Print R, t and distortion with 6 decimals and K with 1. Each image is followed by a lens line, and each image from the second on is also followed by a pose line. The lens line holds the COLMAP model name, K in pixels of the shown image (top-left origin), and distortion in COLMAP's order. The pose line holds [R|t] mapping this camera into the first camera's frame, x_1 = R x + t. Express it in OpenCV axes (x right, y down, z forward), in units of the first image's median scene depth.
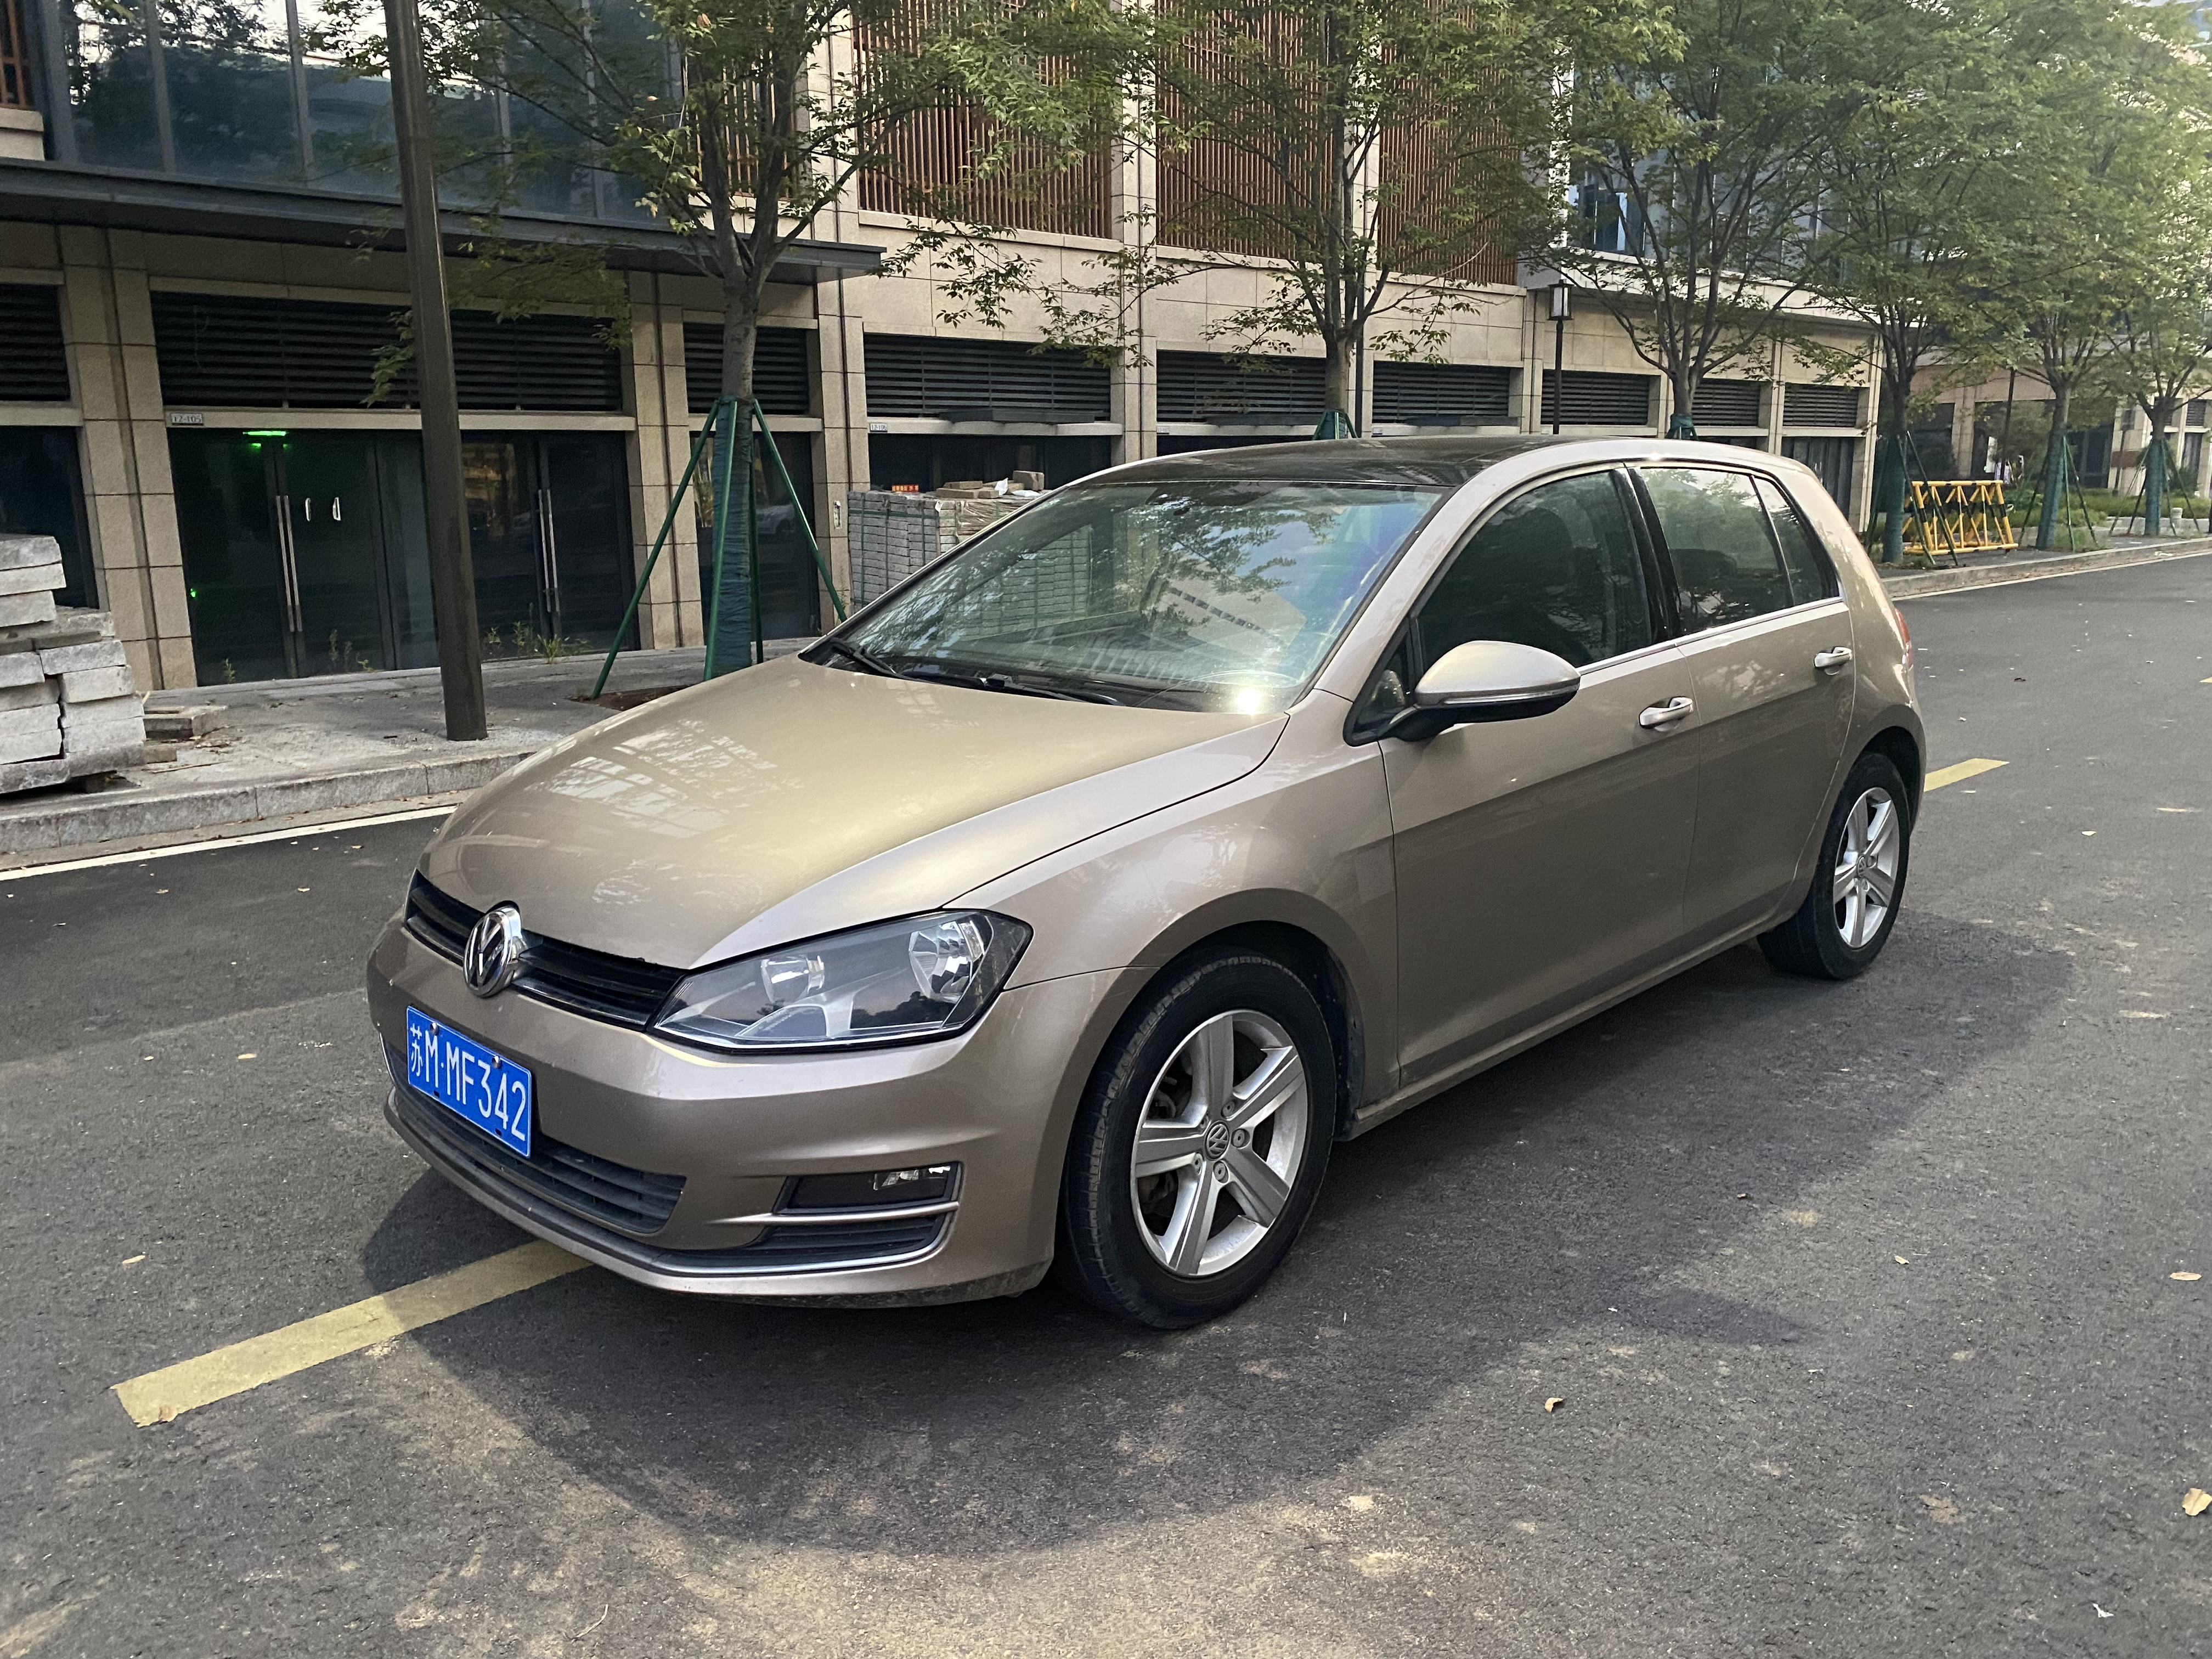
lens RADIAL K [[1661.1, 0, 1099.7], [0, 1661.1, 843.6], [0, 0, 1]] dist [0.009628, 0.003148]
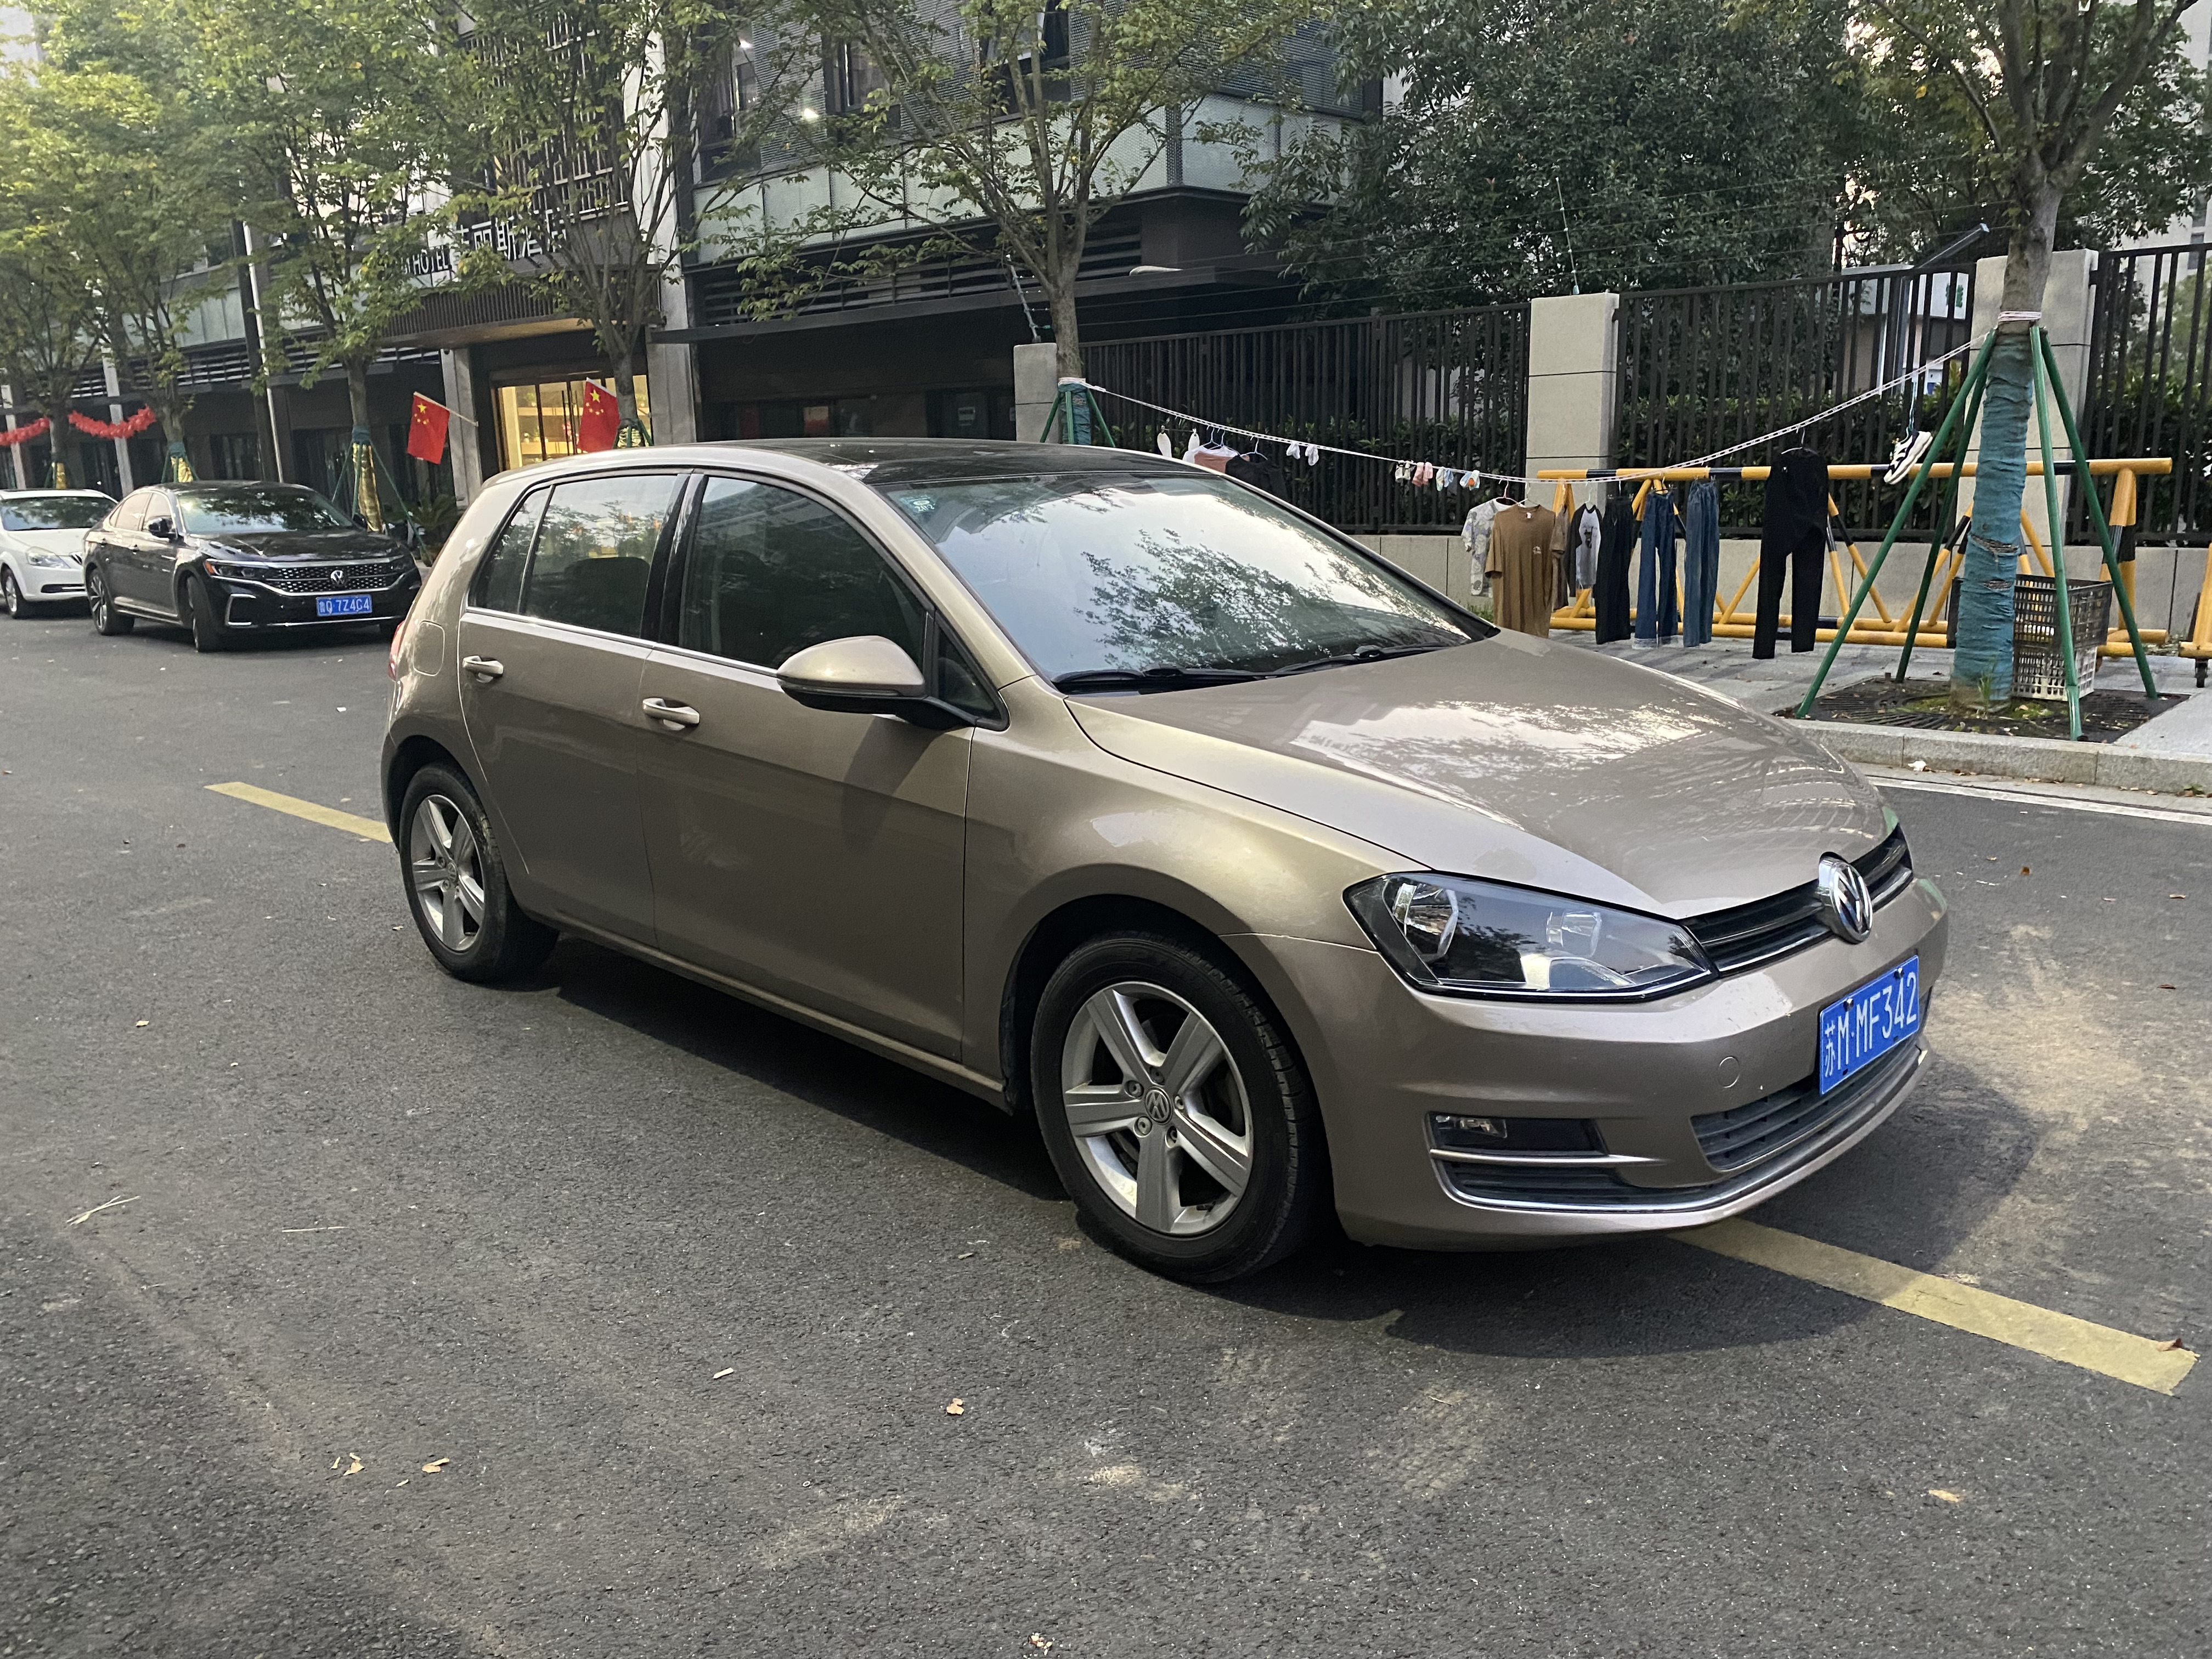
lens RADIAL K [[1655.3, 0, 1106.0], [0, 1655.3, 829.5], [0, 0, 1]] dist [0.007053, 0.002778]
pose [[-0.011440, -0.206890, 0.978297, -1.391352], [0.243380, 0.948363, 0.203405, -0.306109], [-0.969864, 0.240425, 0.039504, 1.421911]]
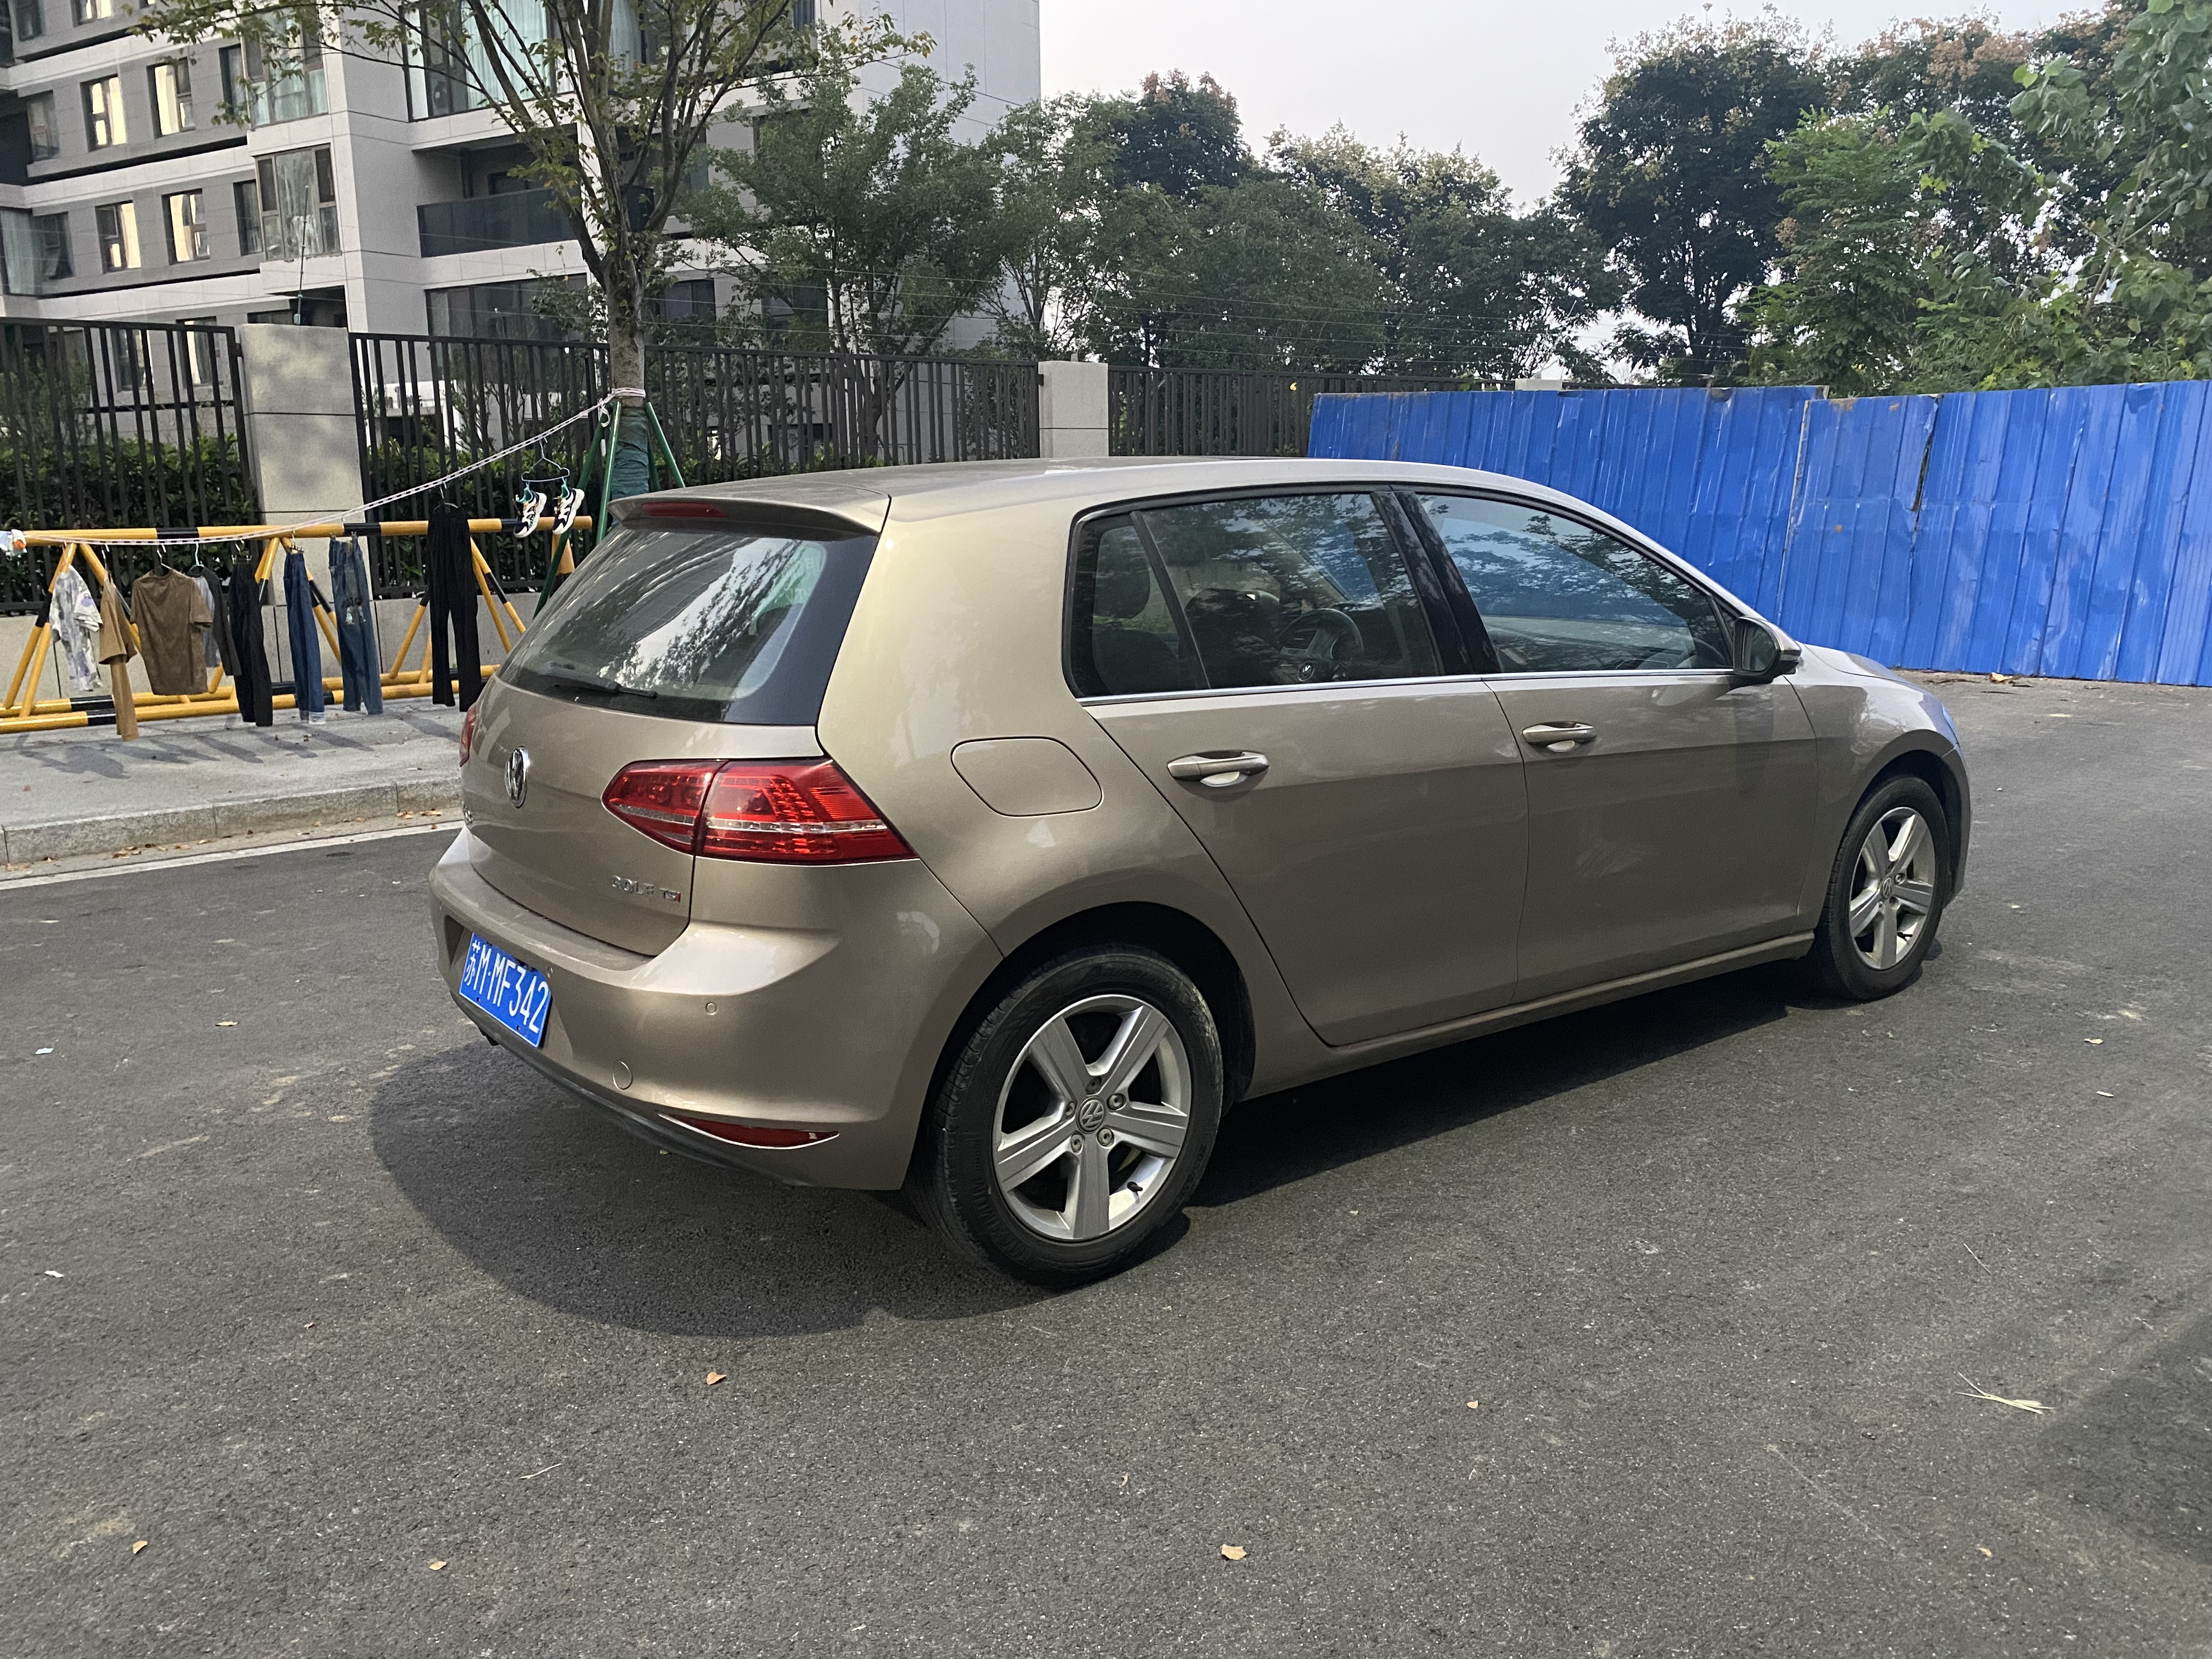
lens RADIAL K [[1661.1, 0, 1099.7], [0, 1661.1, 843.6], [0, 0, 1]] dist [0.009628, 0.003148]
pose [[-0.987470, -0.007813, 0.157611, 0.130738], [0.059006, 0.908043, 0.414699, -0.696531], [-0.146357, 0.418803, -0.896205, 3.075626]]
